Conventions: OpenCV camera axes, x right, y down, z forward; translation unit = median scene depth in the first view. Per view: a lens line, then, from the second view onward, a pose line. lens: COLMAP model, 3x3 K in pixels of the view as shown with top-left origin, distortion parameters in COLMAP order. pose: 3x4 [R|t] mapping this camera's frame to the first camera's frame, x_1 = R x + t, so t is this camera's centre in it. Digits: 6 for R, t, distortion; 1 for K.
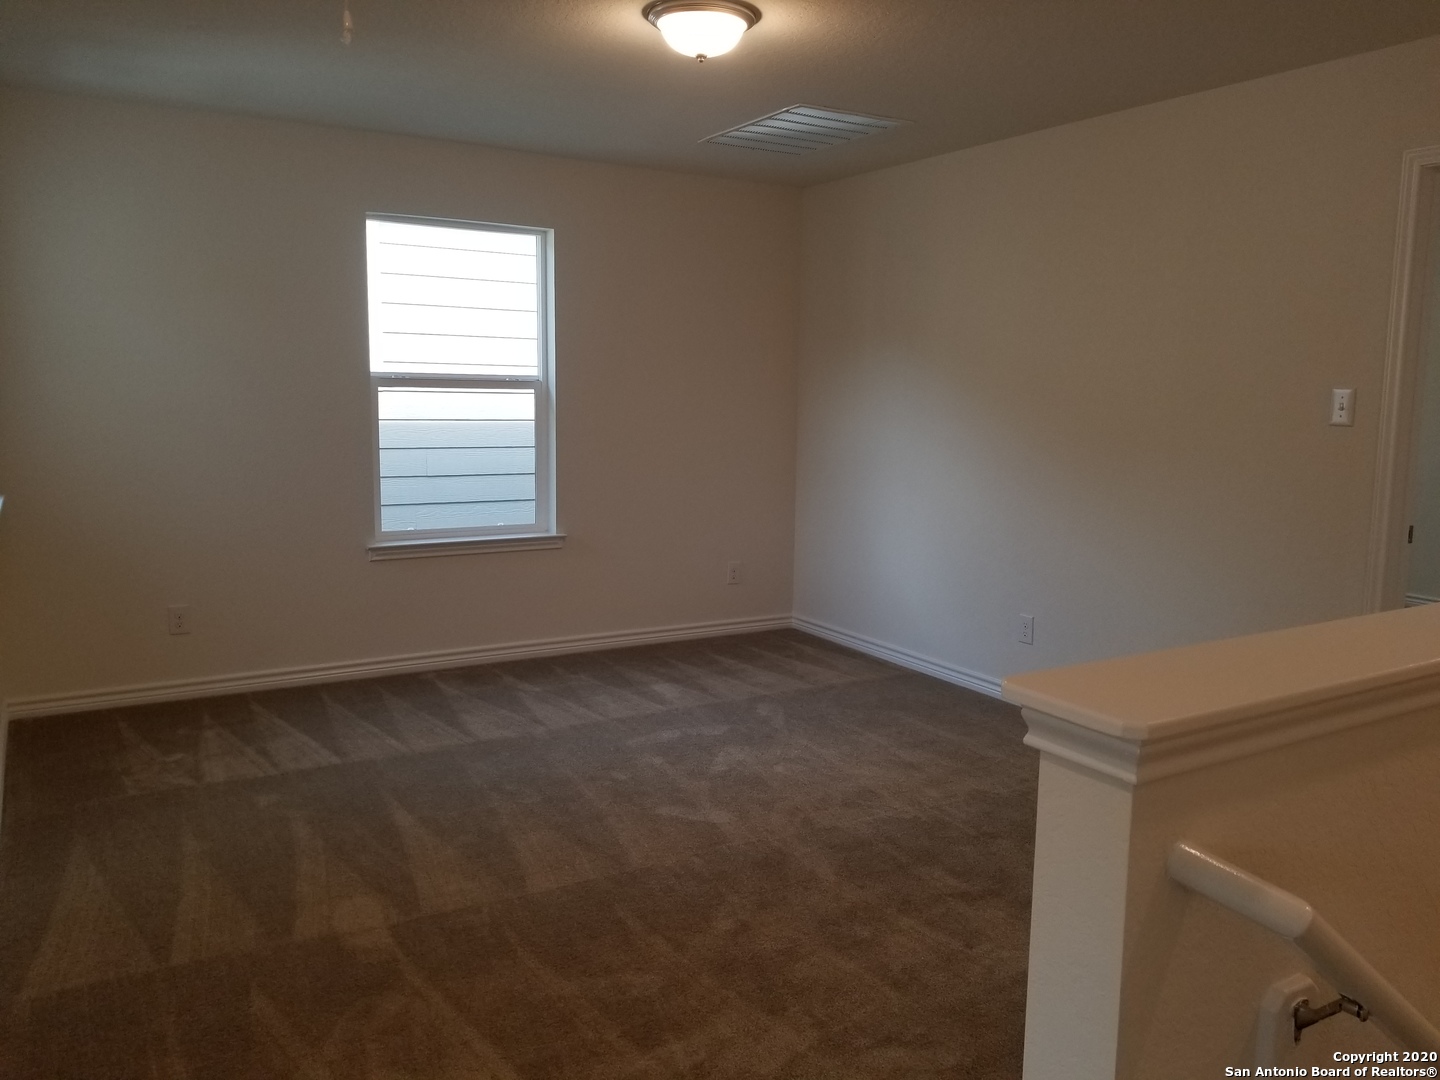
lens RADIAL K [[1131.3, 0, 709.8], [0, 1131.3, 531.2], [0, 0, 1]] dist [0.073362, -0.130072]
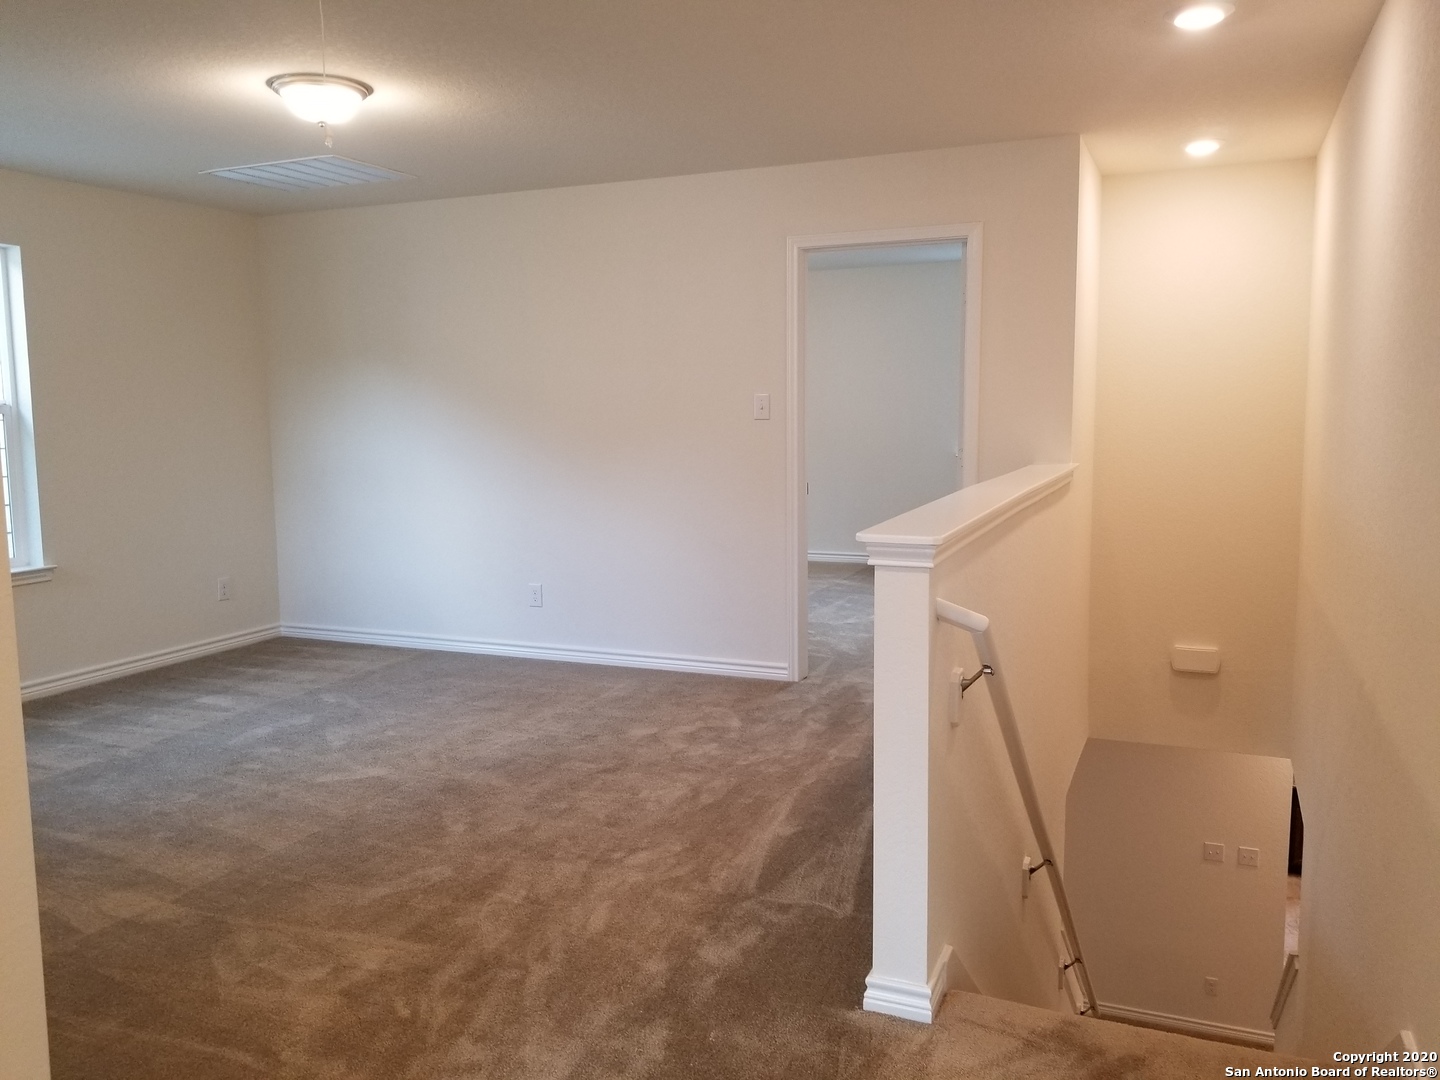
lens RADIAL K [[1131.3, 0, 714.3], [0, 1131.3, 532.8], [0, 0, 1]] dist [0.073362, -0.130072]
pose [[0.812830, -0.092139, 0.575168, -0.357689], [0.100240, 0.994806, 0.017703, 0.022196], [-0.573812, 0.043265, 0.817844, -0.160970]]
